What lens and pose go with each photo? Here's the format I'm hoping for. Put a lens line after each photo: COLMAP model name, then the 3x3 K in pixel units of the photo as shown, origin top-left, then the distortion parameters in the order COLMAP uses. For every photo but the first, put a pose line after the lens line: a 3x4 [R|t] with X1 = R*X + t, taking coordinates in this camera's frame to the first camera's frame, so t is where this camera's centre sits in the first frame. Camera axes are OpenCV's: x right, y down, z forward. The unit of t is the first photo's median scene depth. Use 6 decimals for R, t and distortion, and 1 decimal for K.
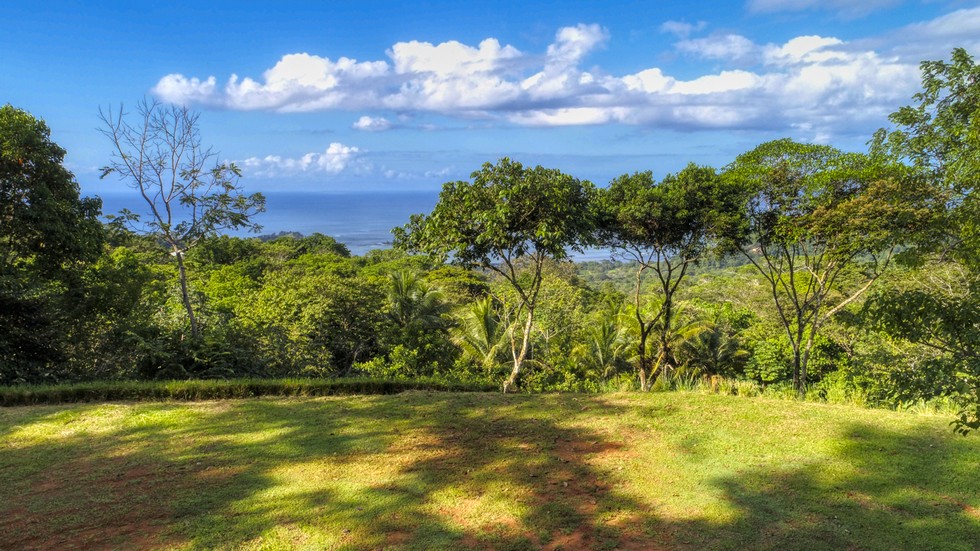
lens RADIAL K [[753.7, 0, 489.2], [0, 753.7, 283.1], [0, 0, 1]] dist [0.013854, -0.016284]
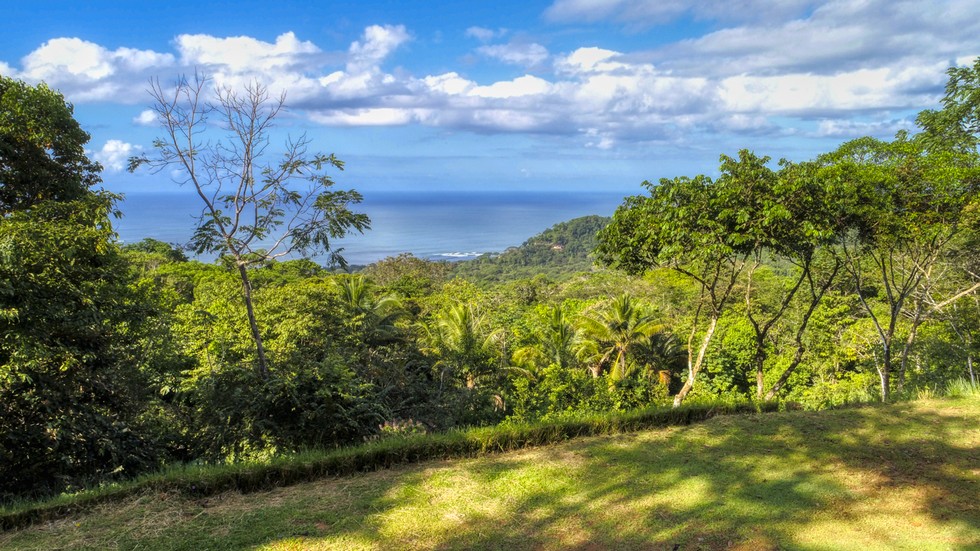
lens RADIAL K [[753.7, 0, 497.3], [0, 753.7, 291.8], [0, 0, 1]] dist [0.013854, -0.016284]
pose [[0.964253, -0.036144, 0.262508, -0.188068], [0.033507, 0.999333, 0.014514, -0.006941], [-0.262857, -0.005199, 0.964821, 0.077166]]
